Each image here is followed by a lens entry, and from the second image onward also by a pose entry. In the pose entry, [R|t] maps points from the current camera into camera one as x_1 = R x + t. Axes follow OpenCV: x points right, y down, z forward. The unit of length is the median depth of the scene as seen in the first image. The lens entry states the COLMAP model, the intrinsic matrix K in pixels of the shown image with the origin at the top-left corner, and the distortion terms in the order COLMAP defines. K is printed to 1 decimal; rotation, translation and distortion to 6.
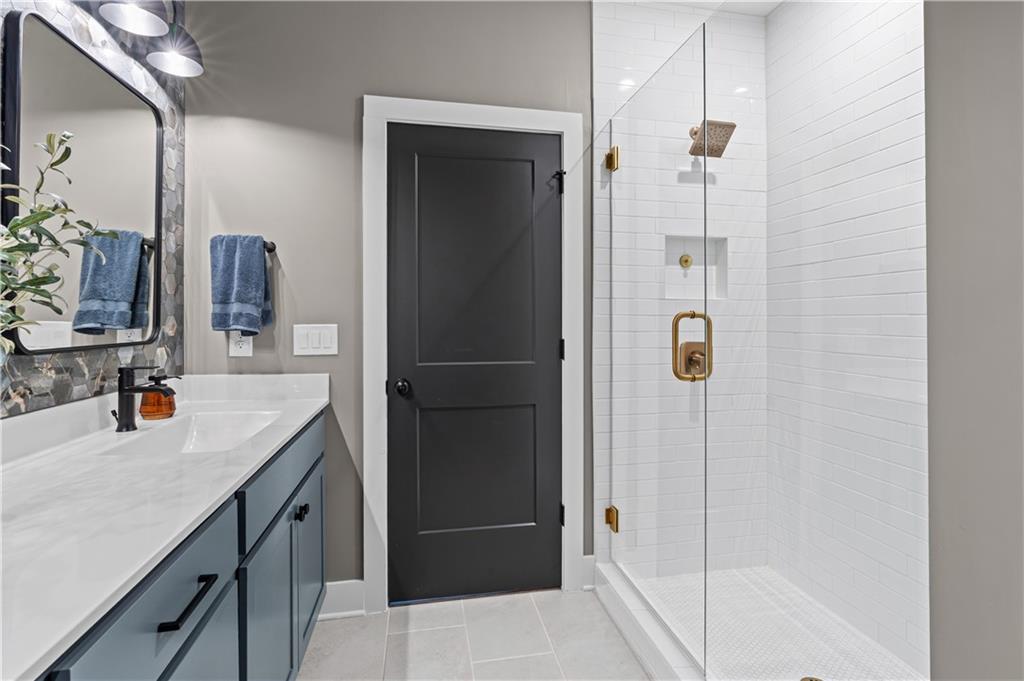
lens RADIAL K [[465.6, 0, 492.9], [0, 465.6, 317.0], [0, 0, 1]] dist [-0.003867, 0.000351]
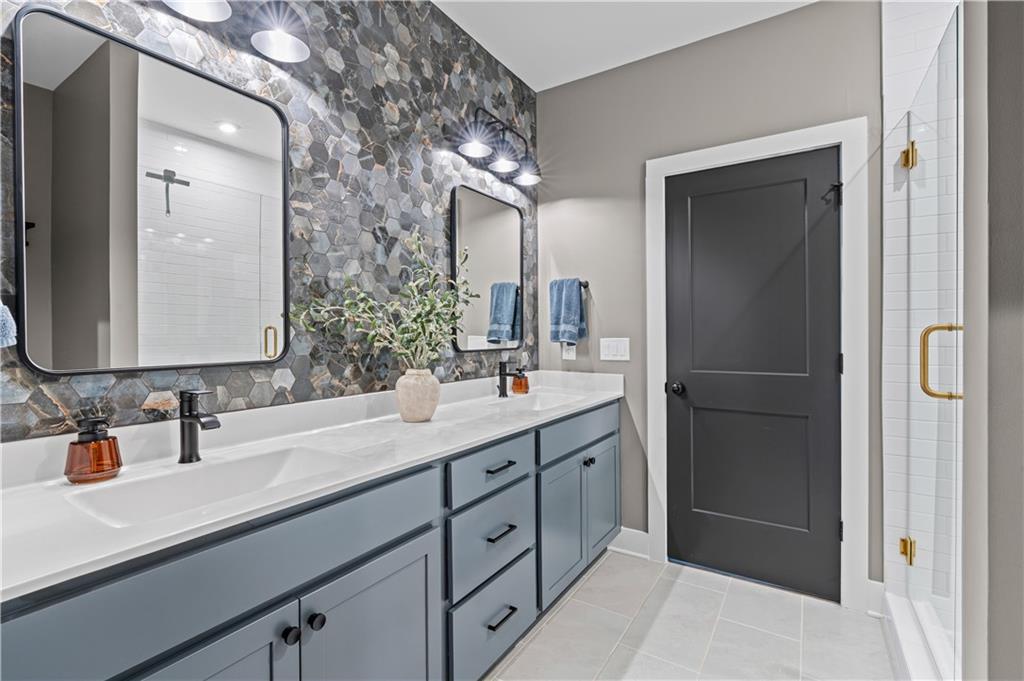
lens RADIAL K [[465.6, 0, 518.3], [0, 465.6, 340.0], [0, 0, 1]] dist [-0.003867, 0.000351]
pose [[0.737827, 0.002712, -0.674985, 0.346602], [0.008698, 0.999871, 0.013526, 0.000614], [0.674934, -0.015851, 0.737708, -0.210304]]
